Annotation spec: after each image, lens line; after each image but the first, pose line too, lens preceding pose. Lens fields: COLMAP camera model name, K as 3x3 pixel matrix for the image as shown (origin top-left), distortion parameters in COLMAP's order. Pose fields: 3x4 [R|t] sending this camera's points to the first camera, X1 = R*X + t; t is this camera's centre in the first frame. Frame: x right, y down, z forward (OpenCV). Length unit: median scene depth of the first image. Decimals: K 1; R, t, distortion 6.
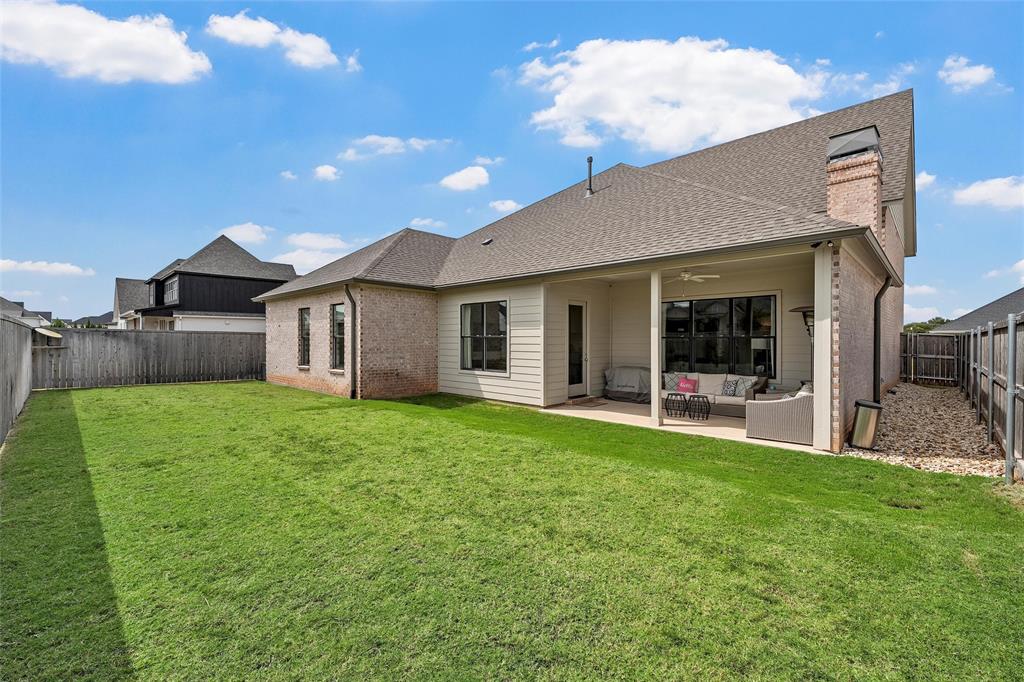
lens RADIAL K [[442.5, 0, 512.0], [0, 442.5, 341.0], [0, 0, 1]] dist [0.000734, -0.000633]
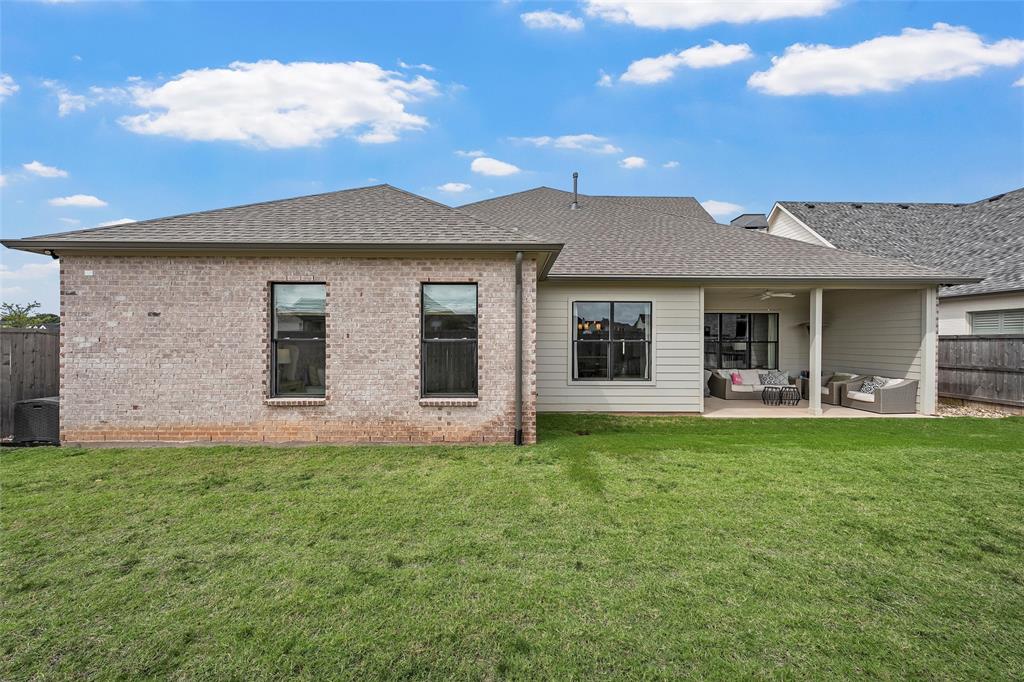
lens RADIAL K [[352.9, 0, 512.0], [0, 352.9, 341.0], [0, 0, 1]] dist [-0.001280, -0.000135]
pose [[0.701414, 0.001301, 0.712753, -0.560229], [0.000449, 0.999997, -0.002267, -0.007092], [-0.712754, 0.001910, 0.701411, 0.531174]]
